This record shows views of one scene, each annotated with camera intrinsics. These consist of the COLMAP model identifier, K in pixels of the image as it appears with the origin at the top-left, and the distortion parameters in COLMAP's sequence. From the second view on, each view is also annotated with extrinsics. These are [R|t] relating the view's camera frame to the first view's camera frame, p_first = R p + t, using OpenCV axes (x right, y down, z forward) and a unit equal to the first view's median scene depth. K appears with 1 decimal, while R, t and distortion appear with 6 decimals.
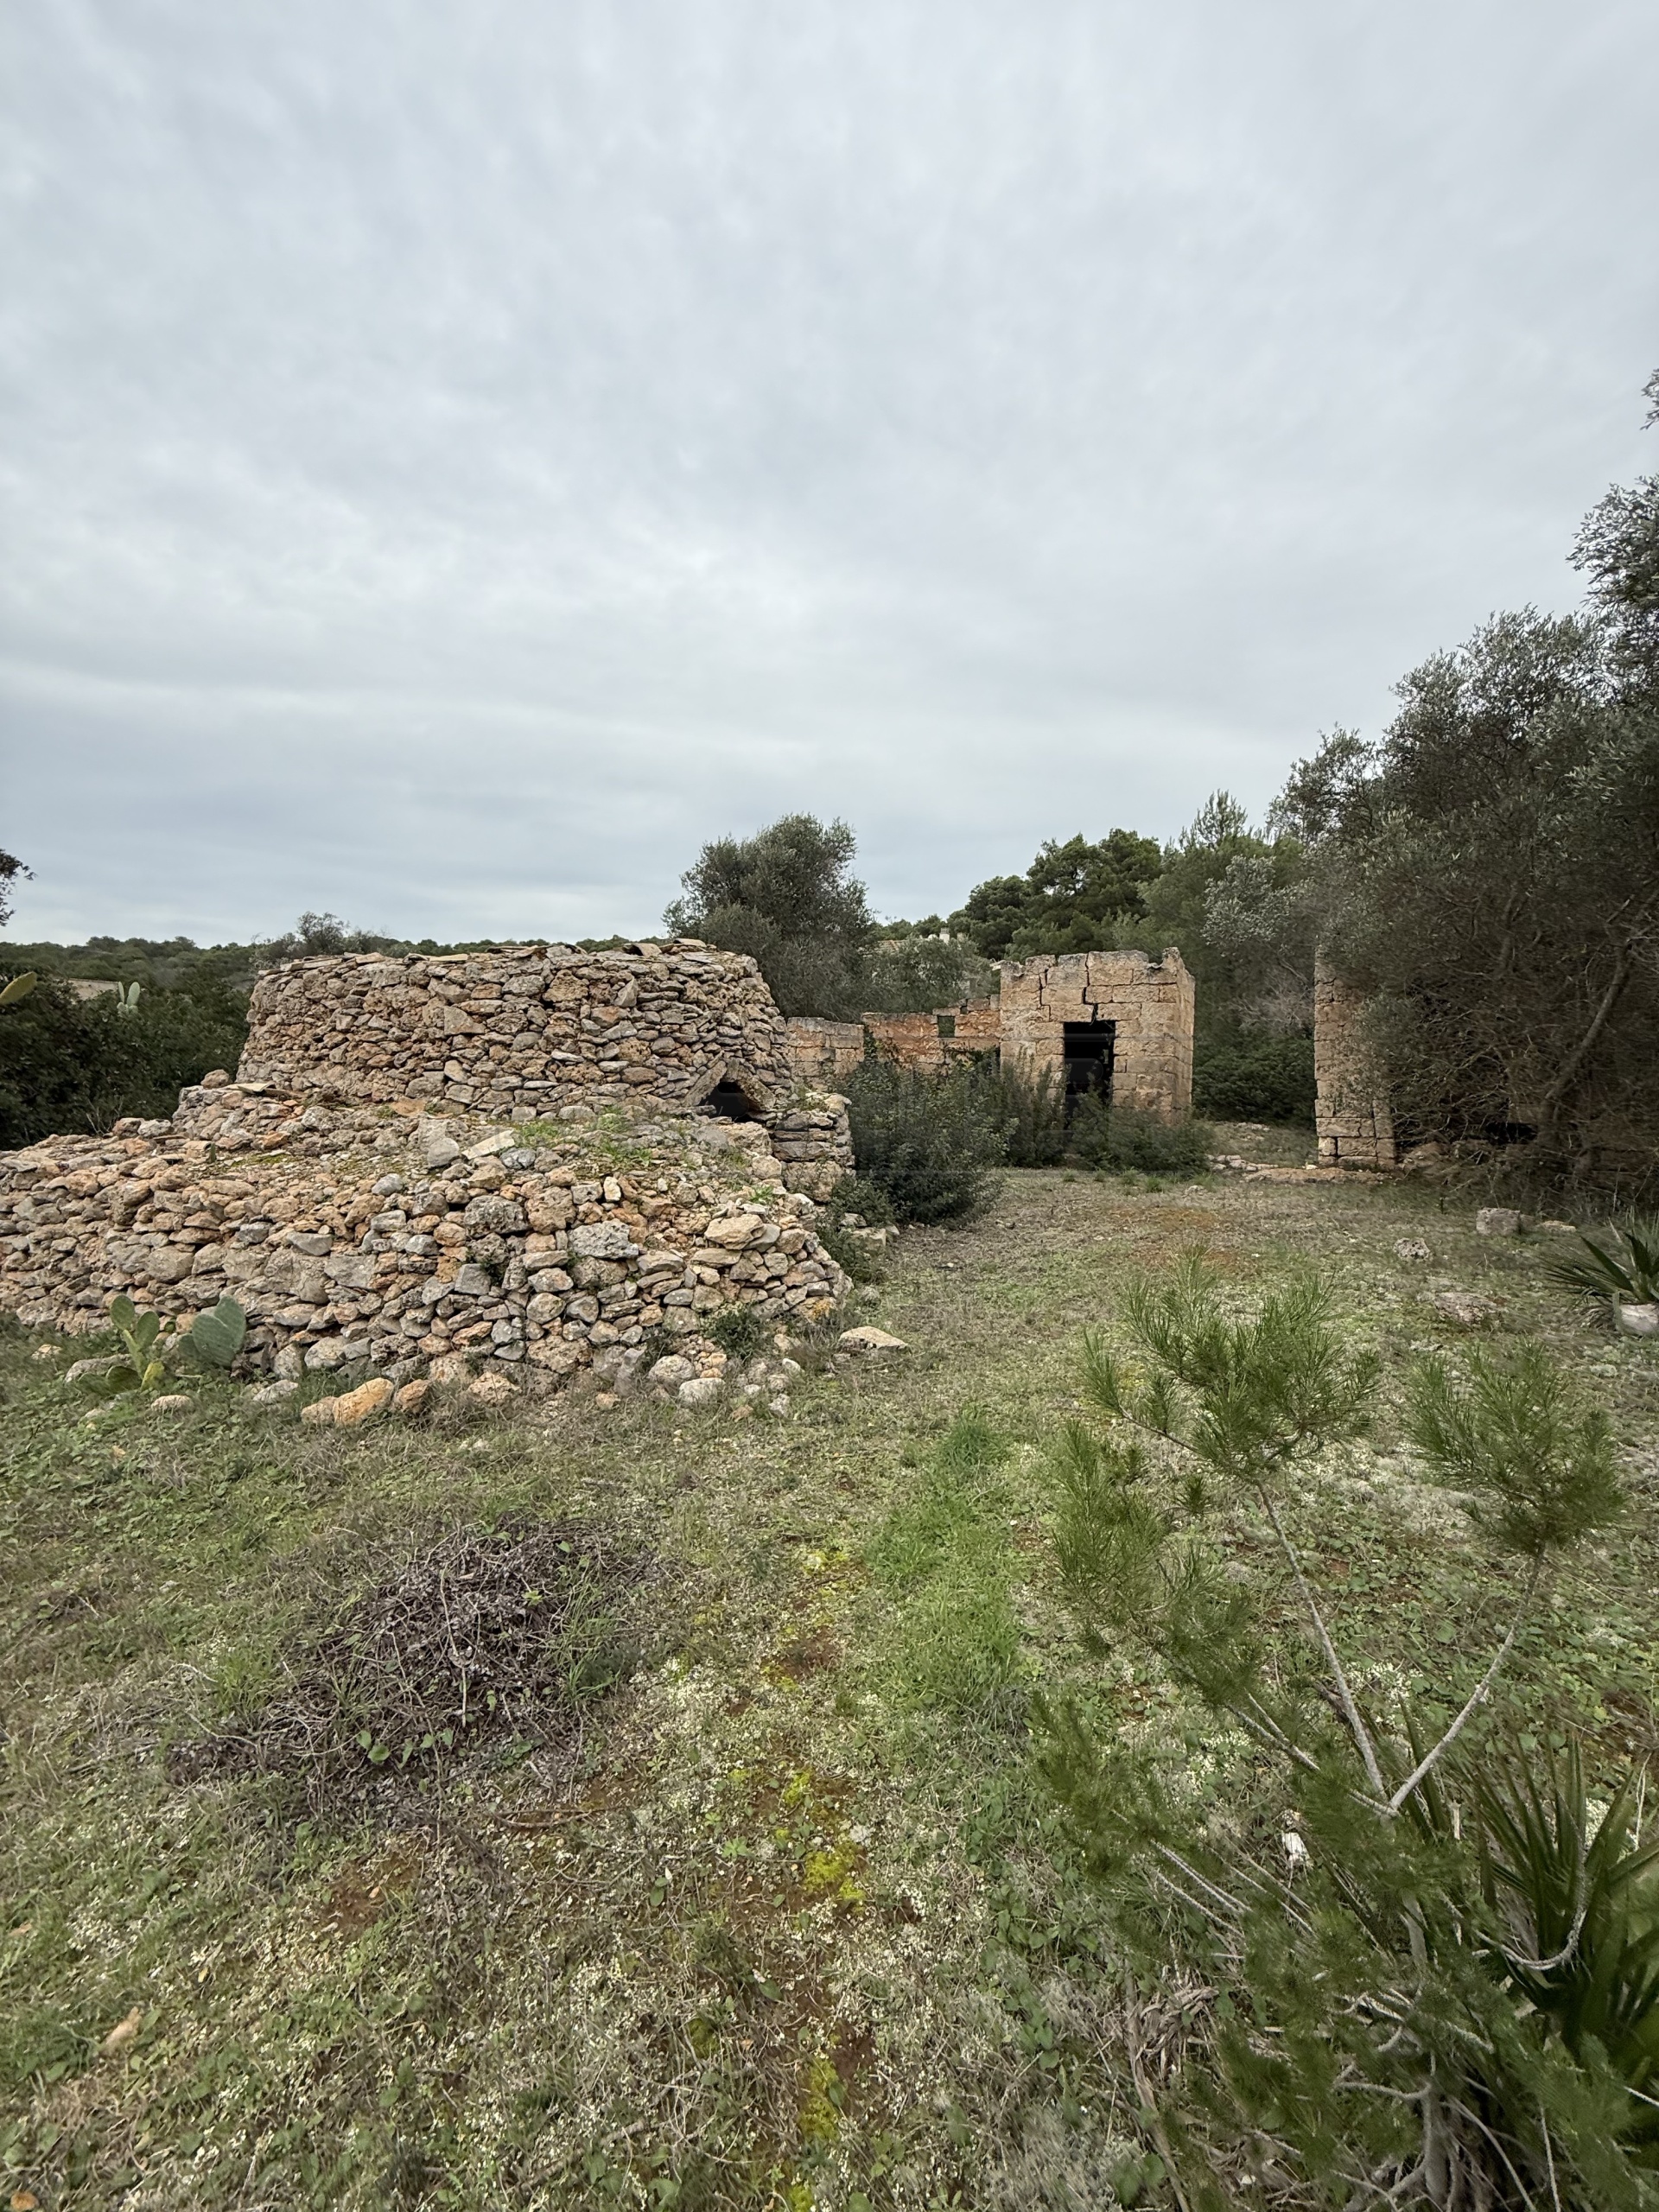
lens RADIAL K [[879.4, 0, 831.5], [0, 879.4, 1102.7], [0, 0, 1]] dist [-0.000368, 0.000157]
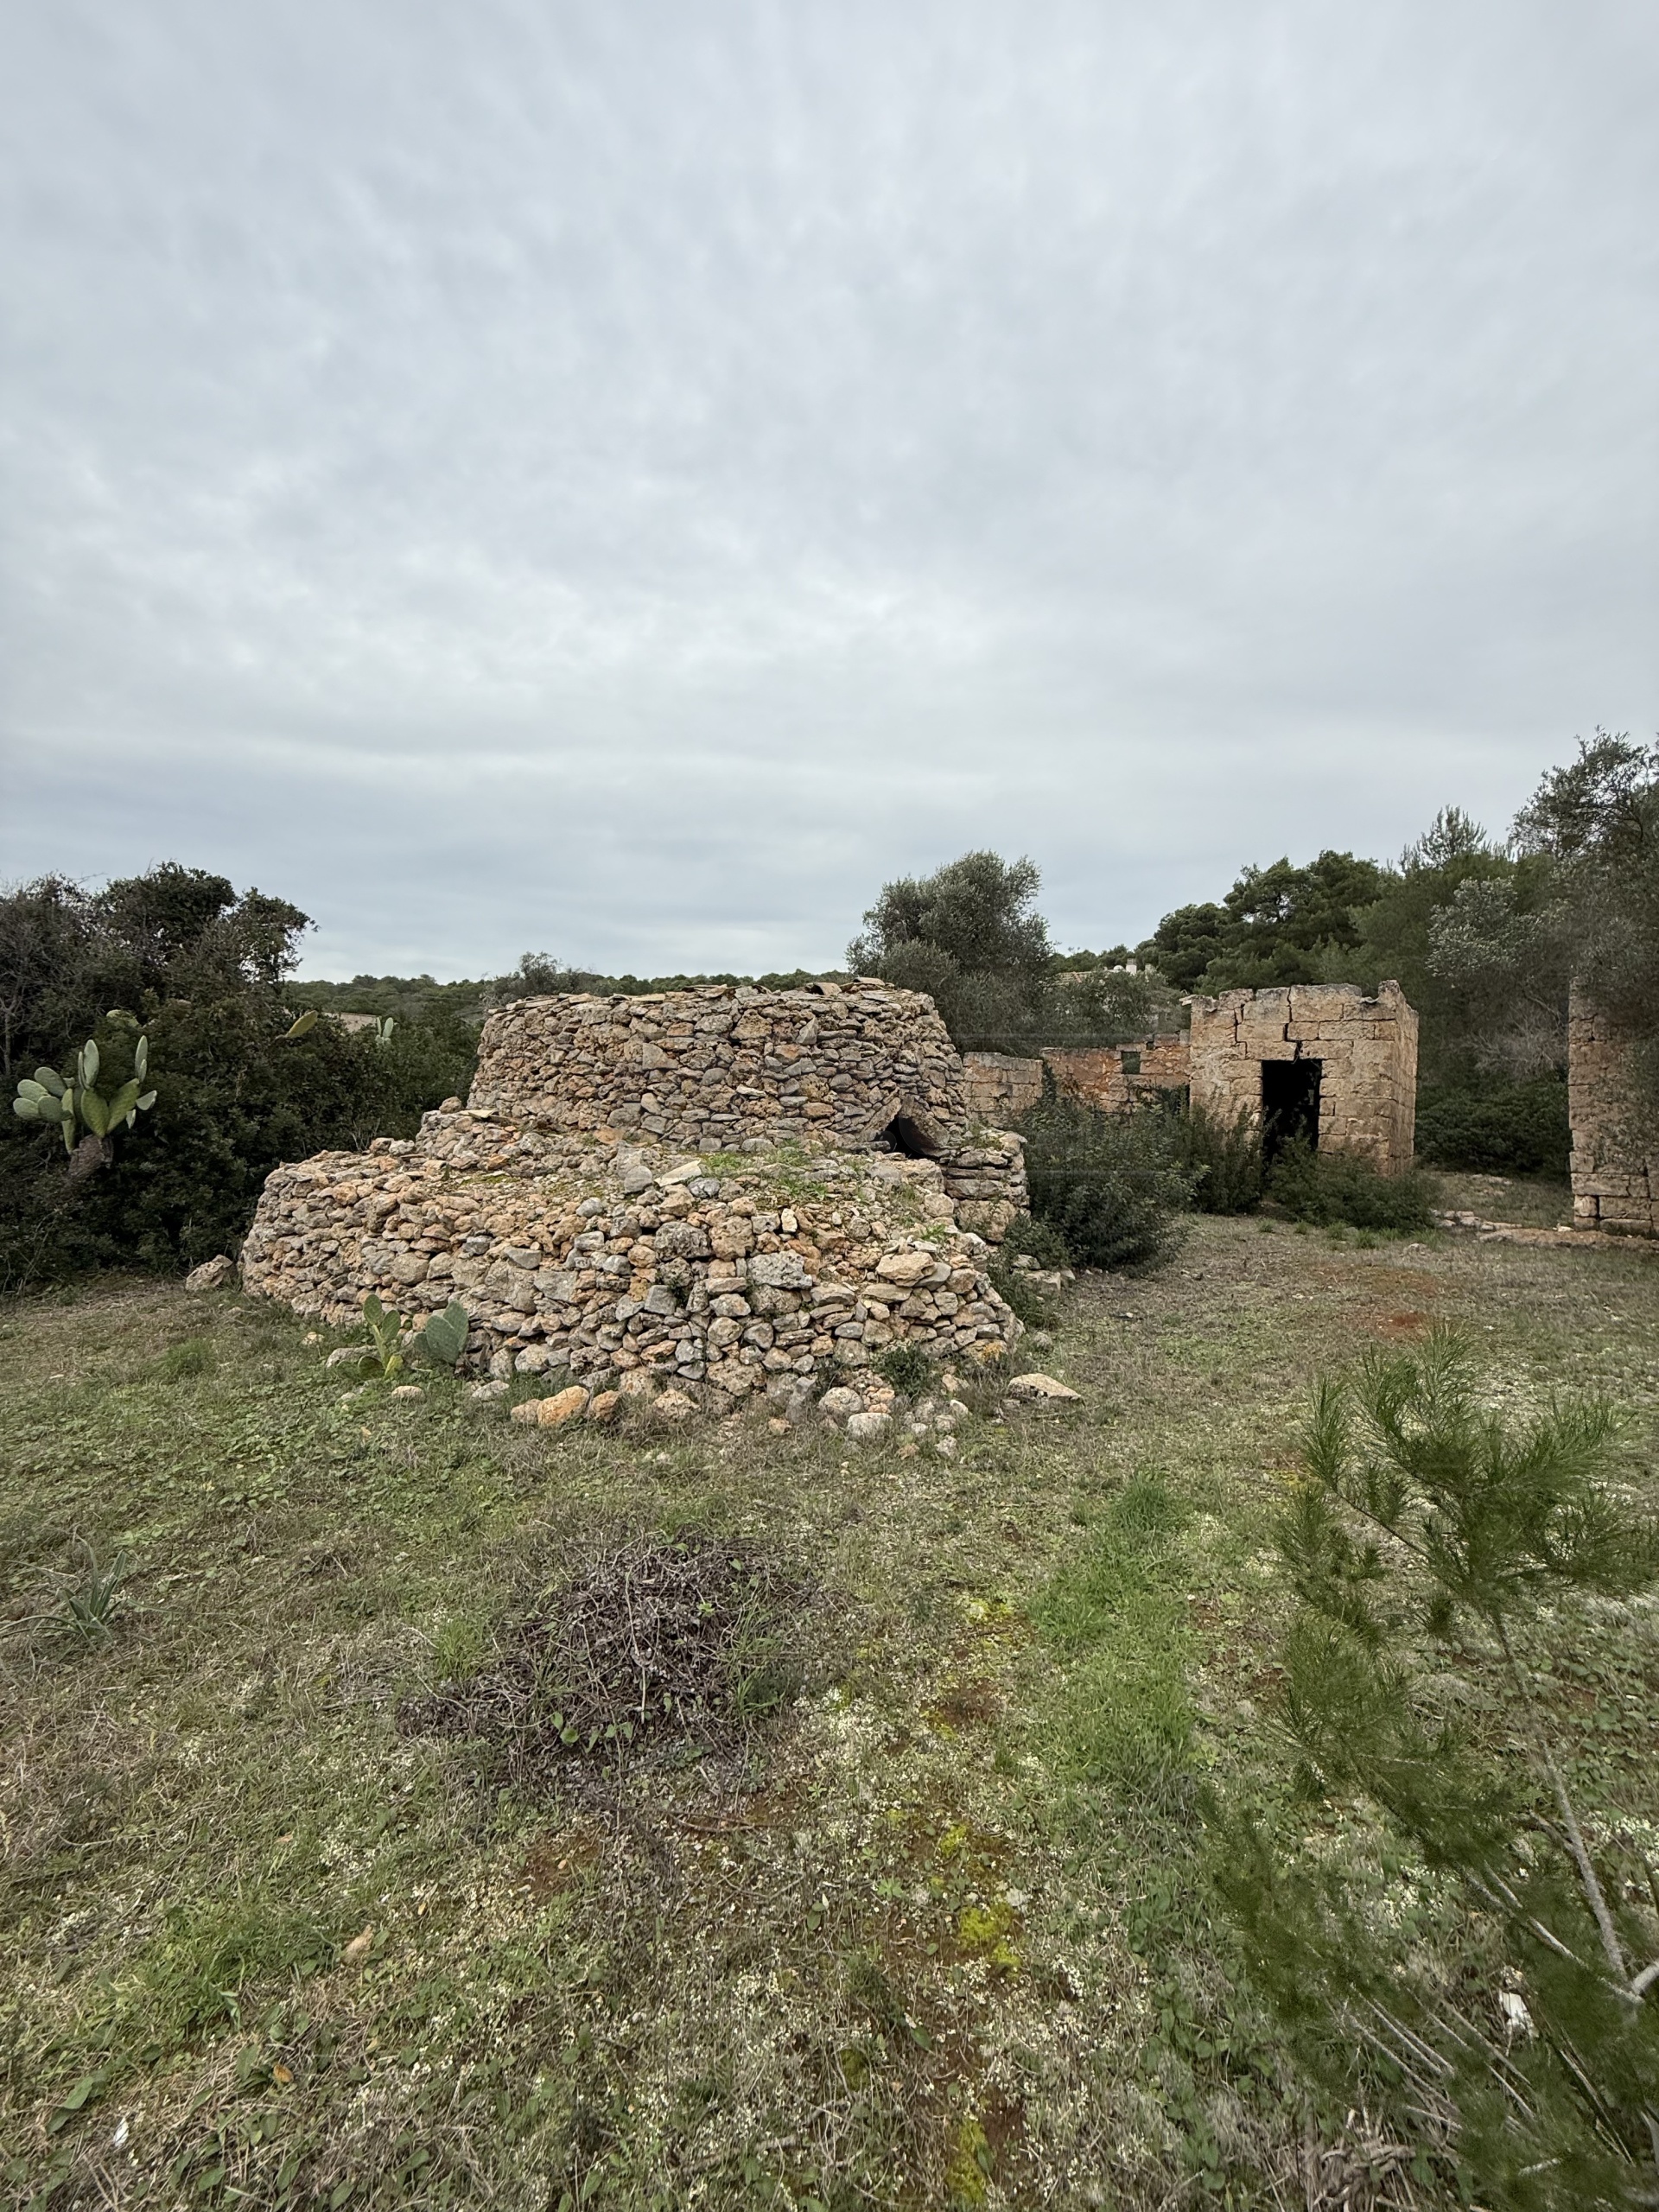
lens RADIAL K [[879.4, 0, 830.5], [0, 879.4, 1104.9], [0, 0, 1]] dist [-0.000368, 0.000157]
pose [[0.979922, 0.020316, -0.198343, 0.001736], [-0.026937, 0.999164, -0.030739, -0.006566], [0.197553, 0.035465, 0.979650, -0.011939]]
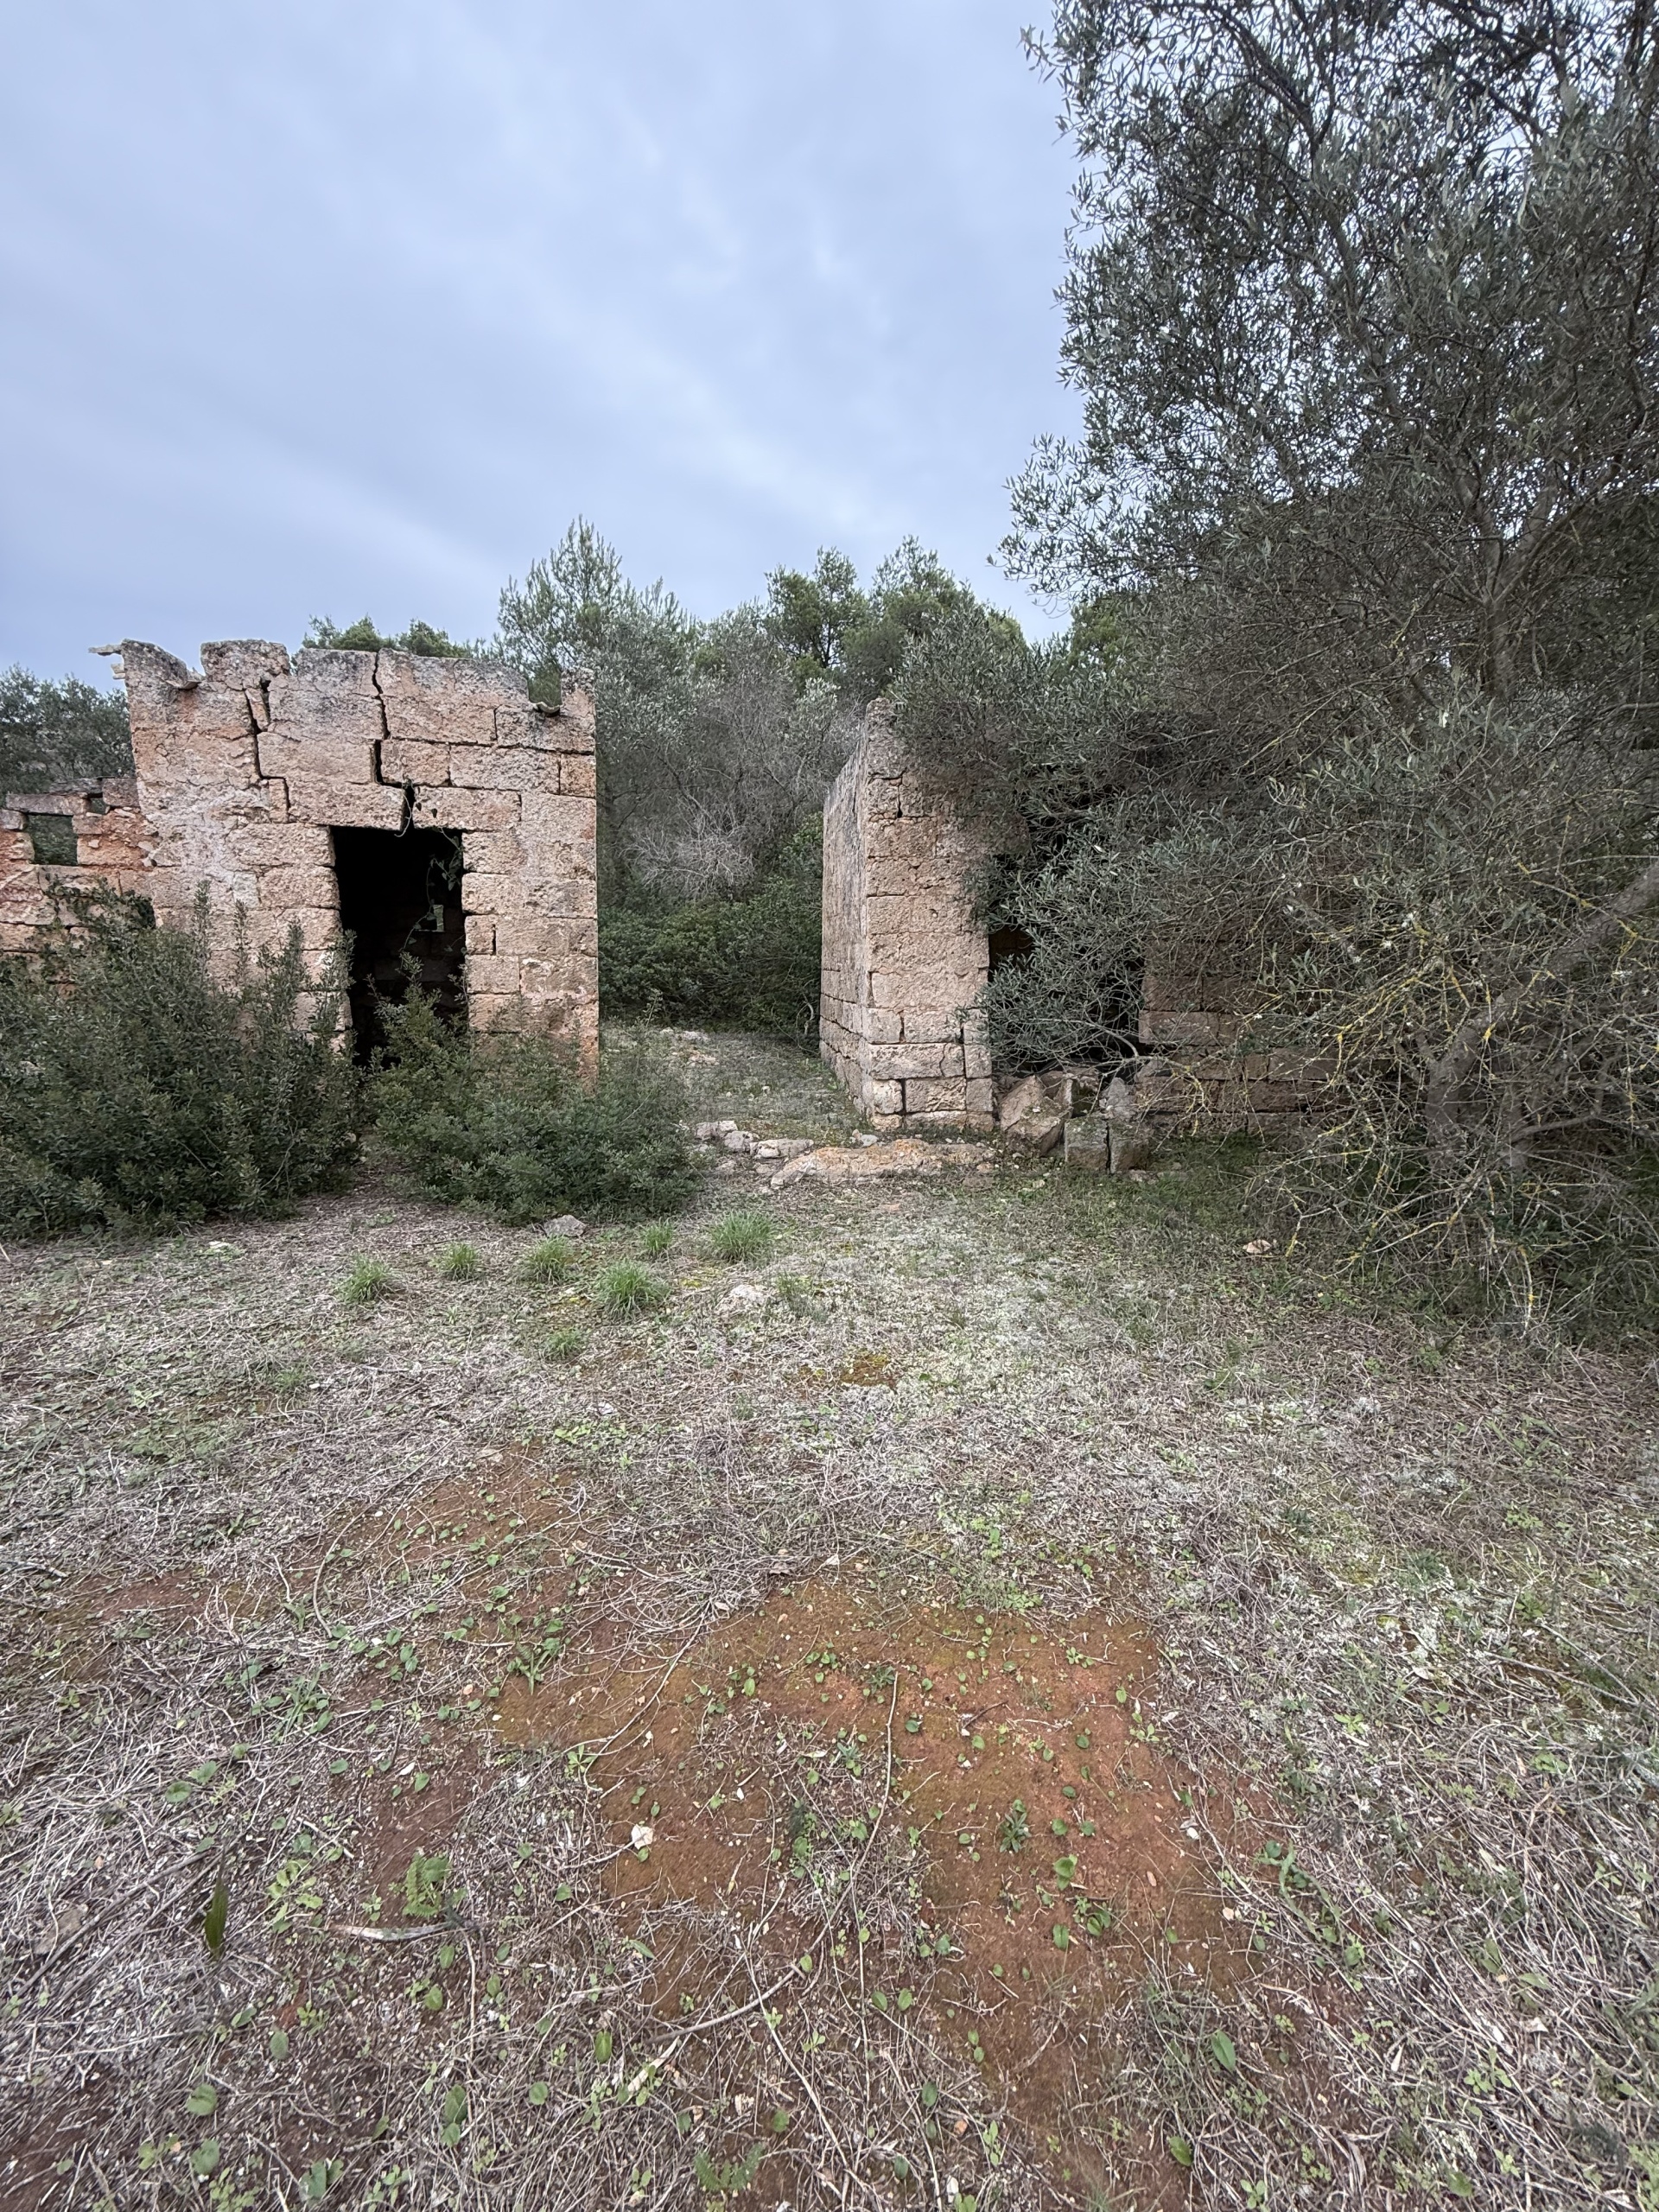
lens RADIAL K [[879.4, 0, 835.4], [0, 879.4, 1098.9], [0, 0, 1]] dist [-0.000368, 0.000157]
pose [[0.745516, -0.107935, 0.657690, 0.346305], [0.011928, 0.988802, 0.148755, -0.054954], [-0.666381, -0.103054, 0.738455, 1.164861]]
